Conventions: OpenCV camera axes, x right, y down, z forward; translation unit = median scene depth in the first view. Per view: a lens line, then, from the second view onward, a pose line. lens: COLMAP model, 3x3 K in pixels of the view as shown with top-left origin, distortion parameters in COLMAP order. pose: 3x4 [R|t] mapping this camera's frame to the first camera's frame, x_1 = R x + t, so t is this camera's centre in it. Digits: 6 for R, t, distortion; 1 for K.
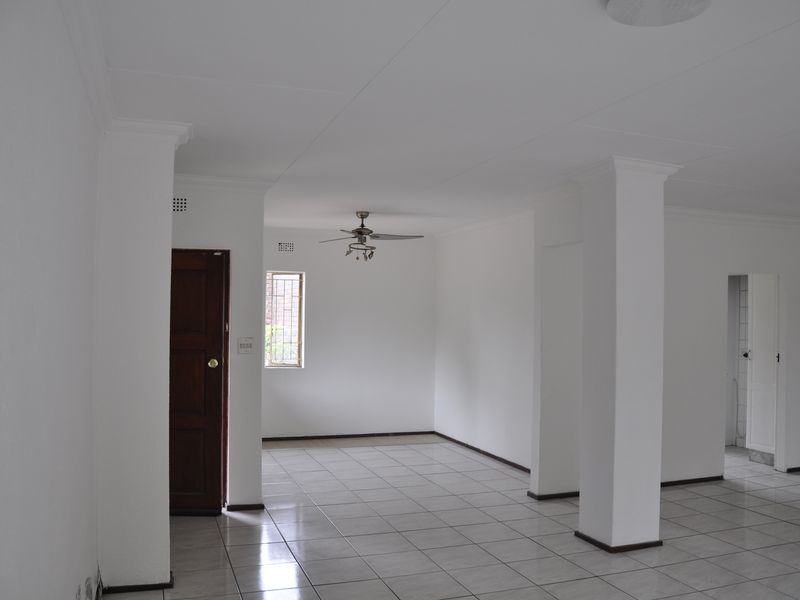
lens RADIAL K [[686.9, 0, 400.0], [0, 686.9, 300.0], [0, 0, 1]] dist [-0.004575, -0.206422]
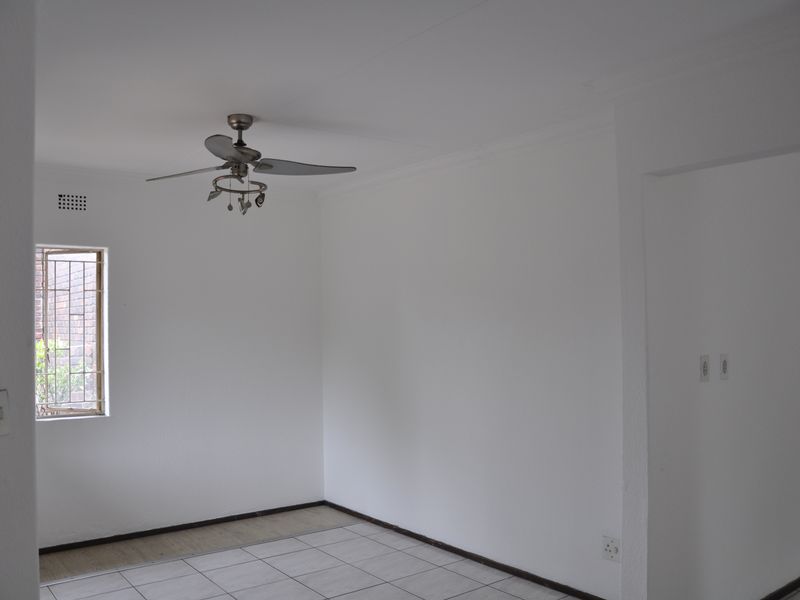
lens RADIAL K [[686.9, 0, 400.0], [0, 686.9, 300.0], [0, 0, 1]] dist [-0.004575, -0.206422]
pose [[0.954050, -0.010146, 0.299477, -0.077704], [0.013684, 0.999859, -0.009719, 0.012170], [-0.299336, 0.013371, 0.954054, 0.392844]]
